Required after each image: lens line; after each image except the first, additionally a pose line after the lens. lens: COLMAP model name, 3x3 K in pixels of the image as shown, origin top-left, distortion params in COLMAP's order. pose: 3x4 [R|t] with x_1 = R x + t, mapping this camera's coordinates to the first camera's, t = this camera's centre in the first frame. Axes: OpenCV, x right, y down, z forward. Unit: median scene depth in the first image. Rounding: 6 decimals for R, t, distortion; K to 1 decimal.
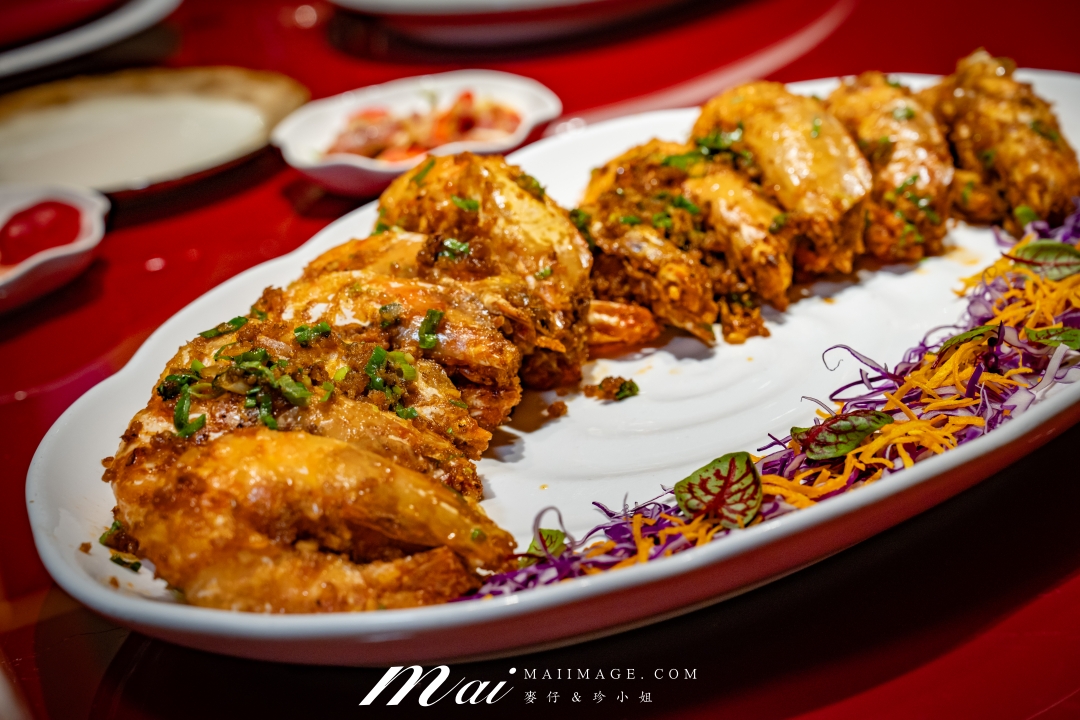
lens RADIAL K [[2200.3, 0, 540.0], [0, 2200.3, 360.0], [0, 0, 1]] dist [-0.031098, -0.100858]
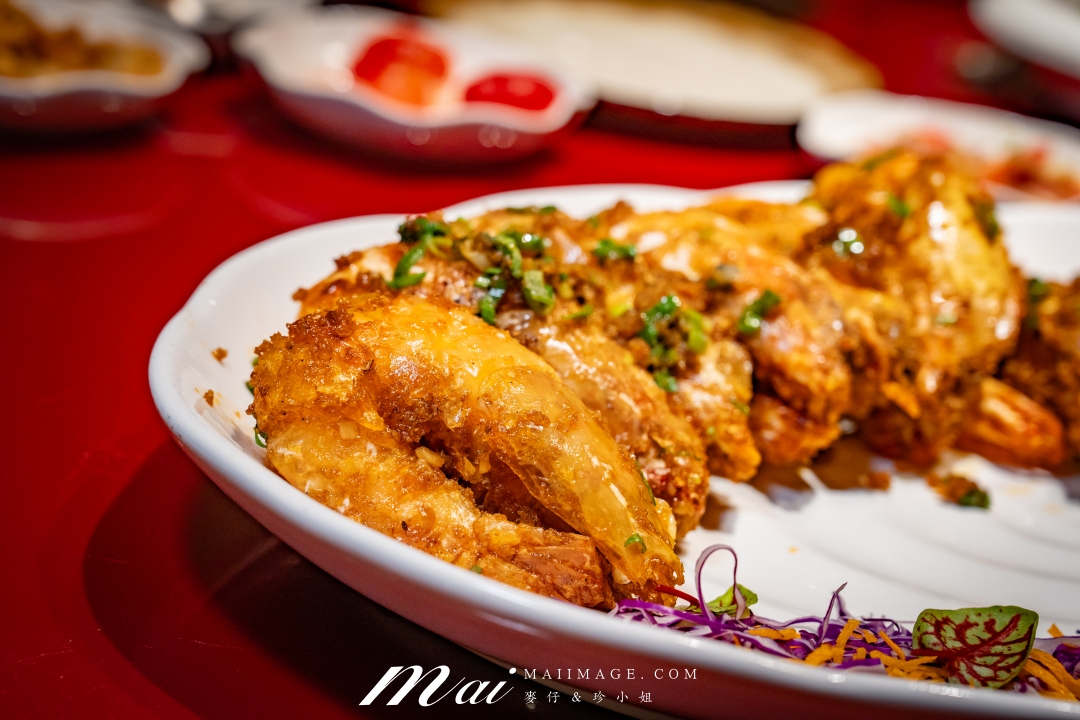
lens RADIAL K [[2116.3, 0, 540.0], [0, 2116.3, 360.0], [0, 0, 1]] dist [0.013208, -0.069972]
pose [[0.853432, 0.401701, -0.332100, 0.151146], [-0.418906, 0.907775, 0.021517, 0.019497], [0.310115, 0.120756, 0.942999, 0.279755]]
